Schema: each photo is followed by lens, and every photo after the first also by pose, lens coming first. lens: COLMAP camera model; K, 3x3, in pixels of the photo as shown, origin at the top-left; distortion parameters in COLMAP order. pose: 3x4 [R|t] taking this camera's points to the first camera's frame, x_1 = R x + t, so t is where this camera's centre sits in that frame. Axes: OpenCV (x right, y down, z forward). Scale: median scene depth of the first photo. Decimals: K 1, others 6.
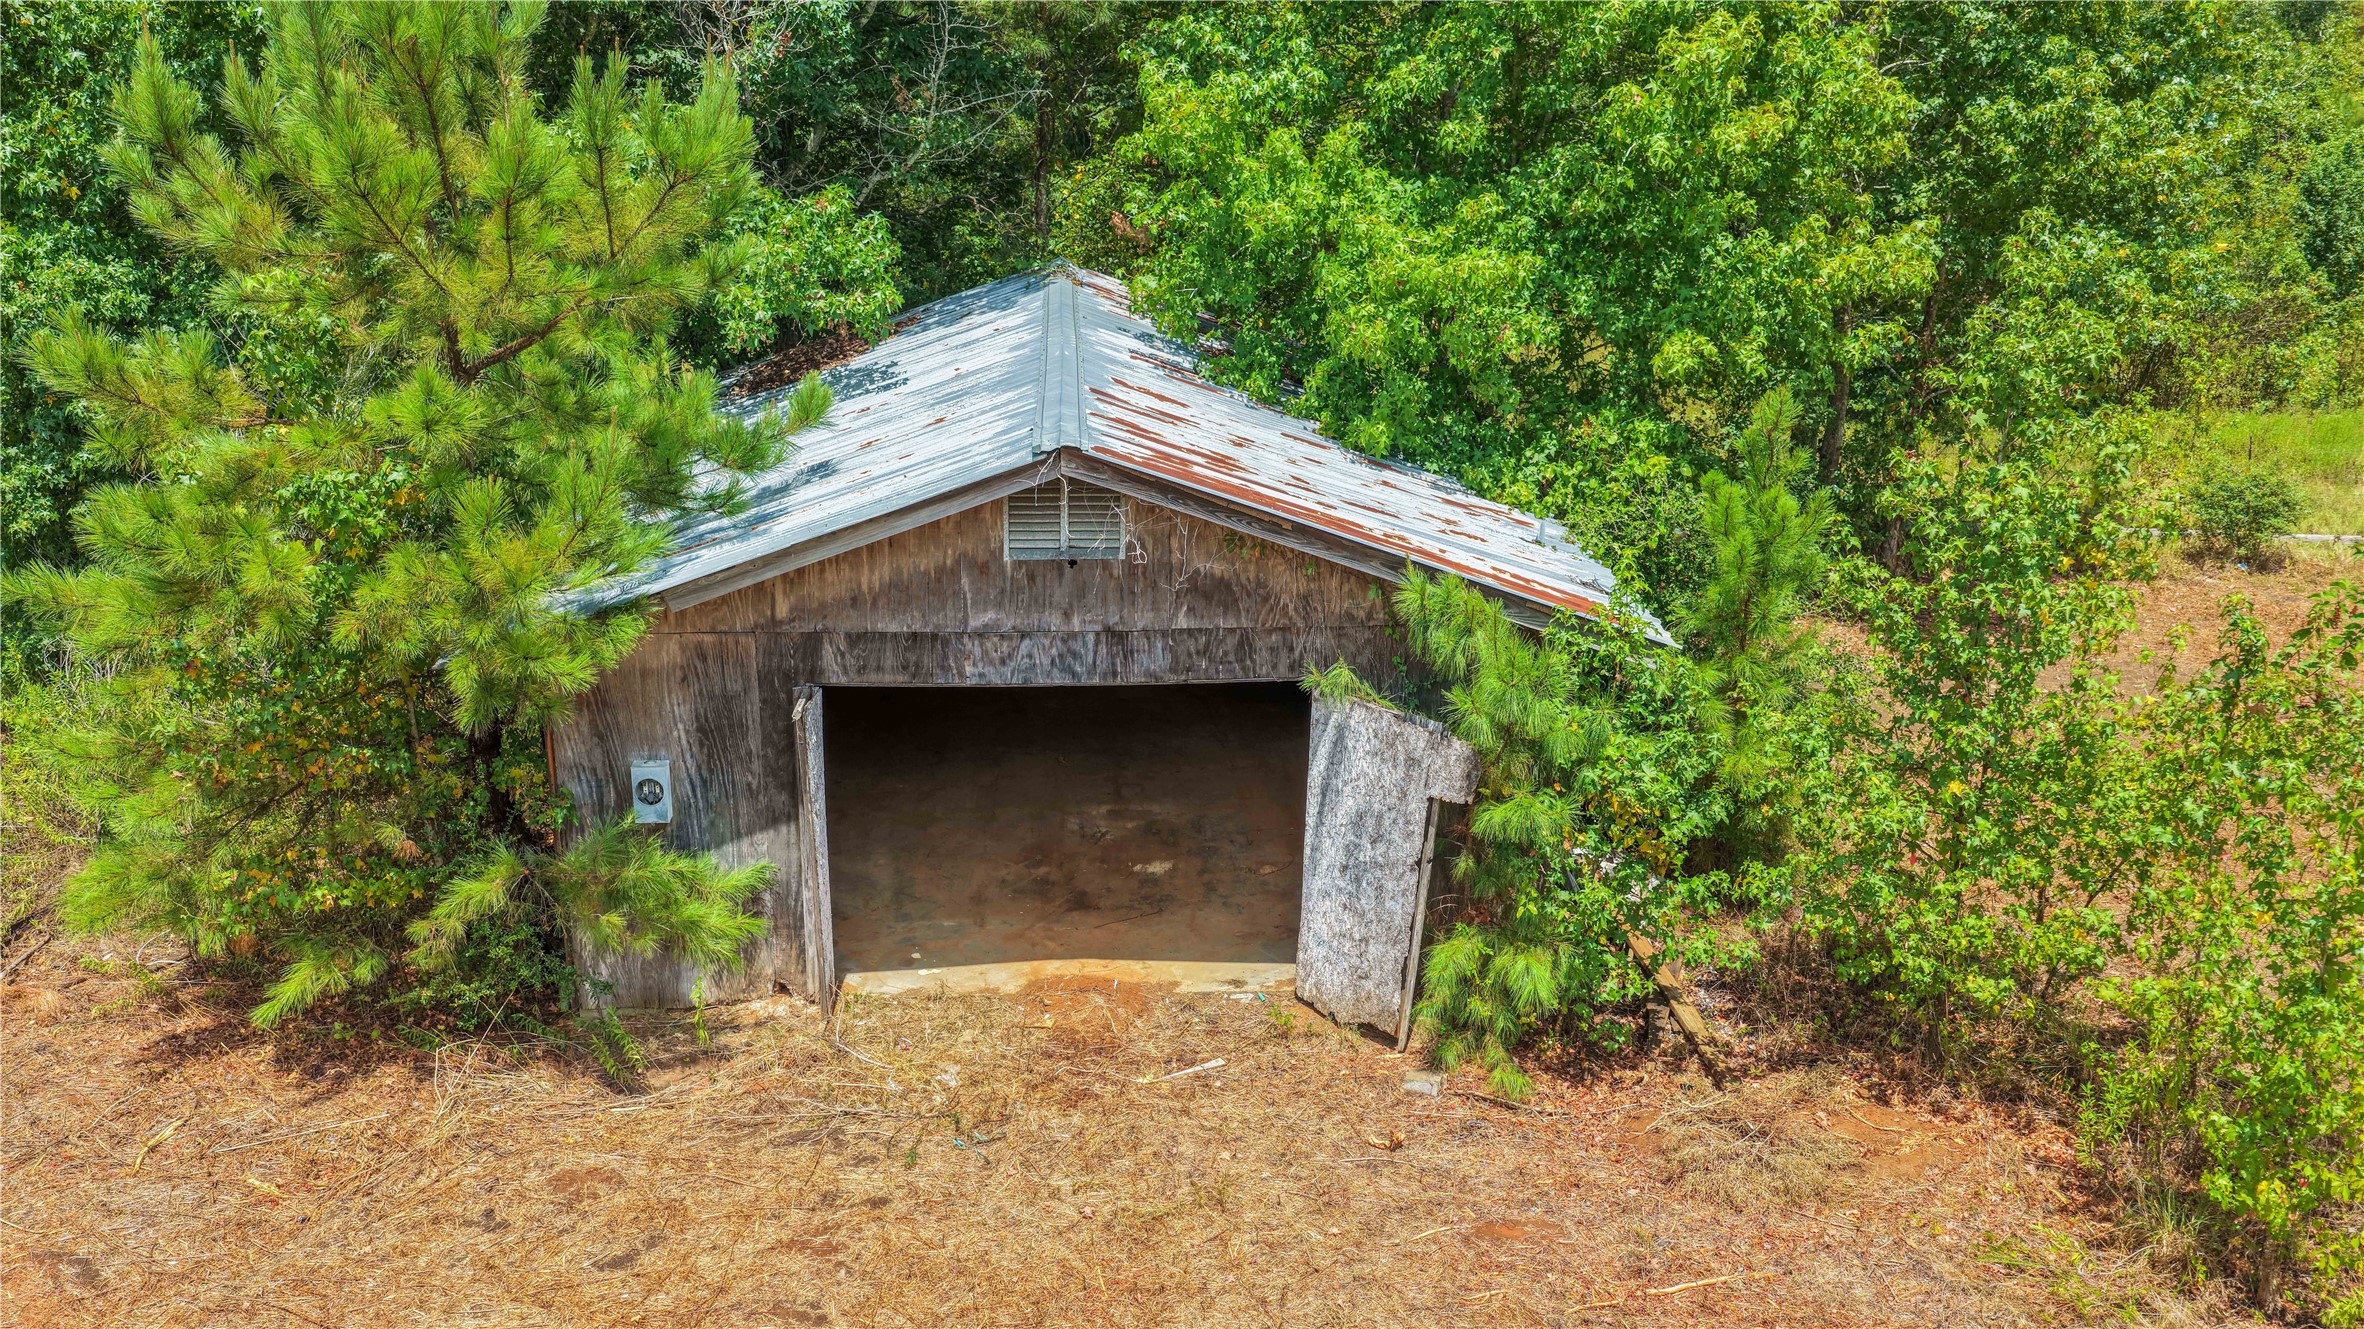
lens RADIAL K [[1956.5, 0, 1188.6], [0, 1956.5, 665.5], [0, 0, 1]] dist [0.000404, 0.011204]
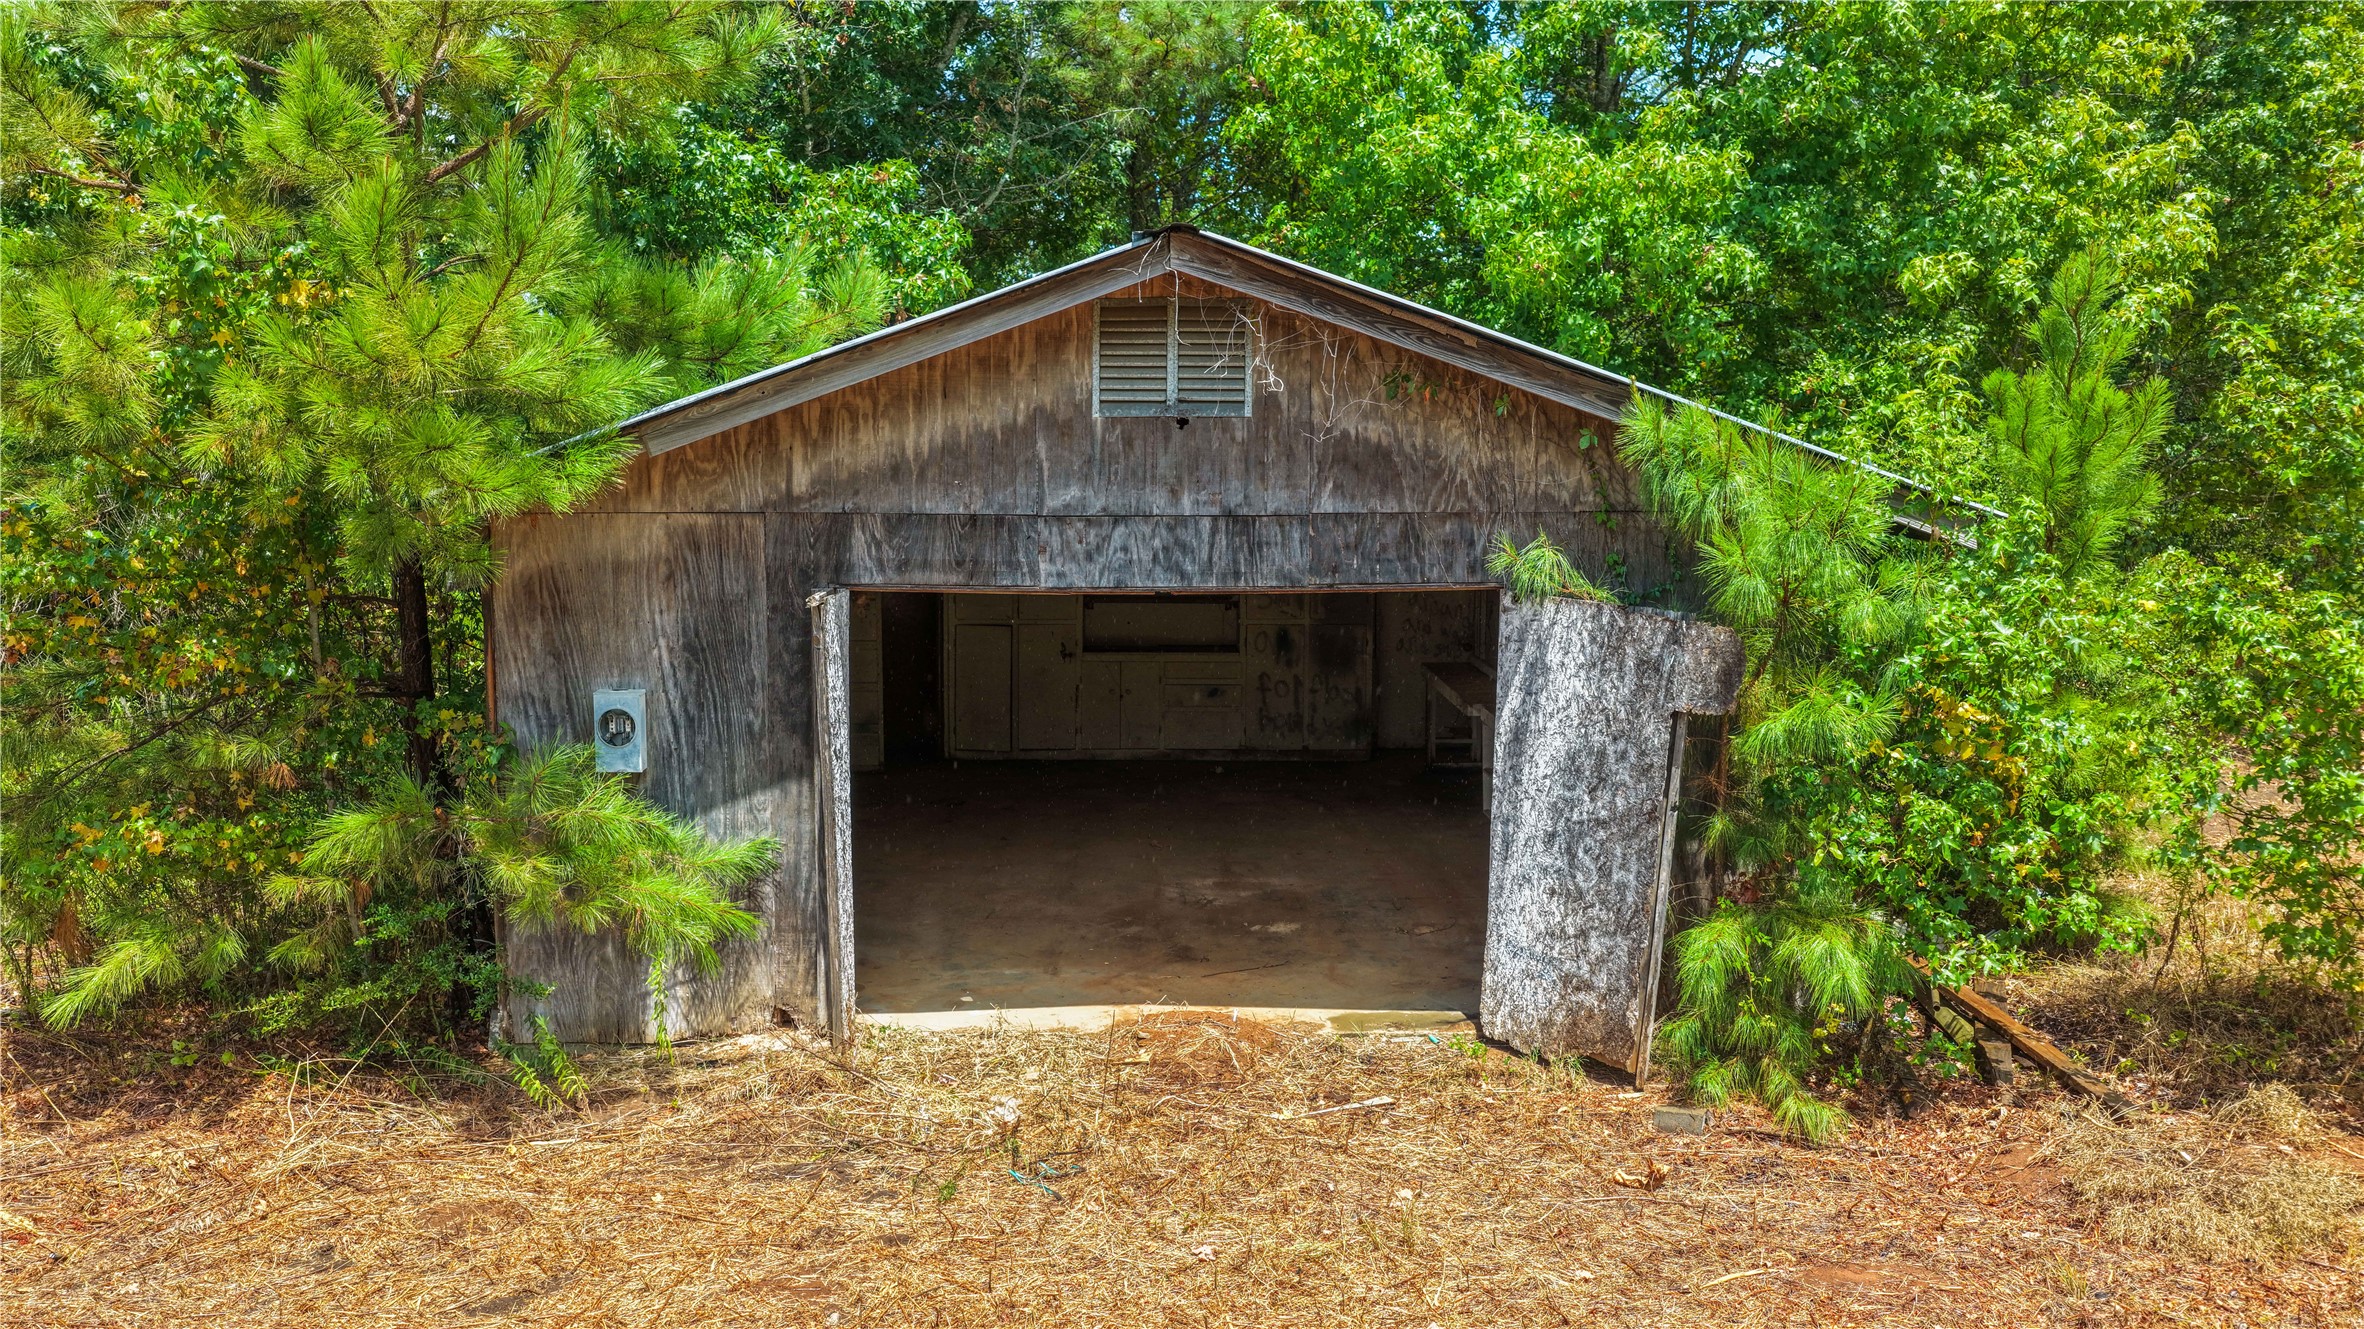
lens RADIAL K [[1956.5, 0, 1188.6], [0, 1956.5, 665.5], [0, 0, 1]] dist [0.000404, 0.011204]
pose [[0.999248, -0.002937, -0.038668, -0.027551], [-0.004511, 0.981555, -0.191128, 0.183926], [0.038516, 0.191159, 0.980803, 0.269618]]
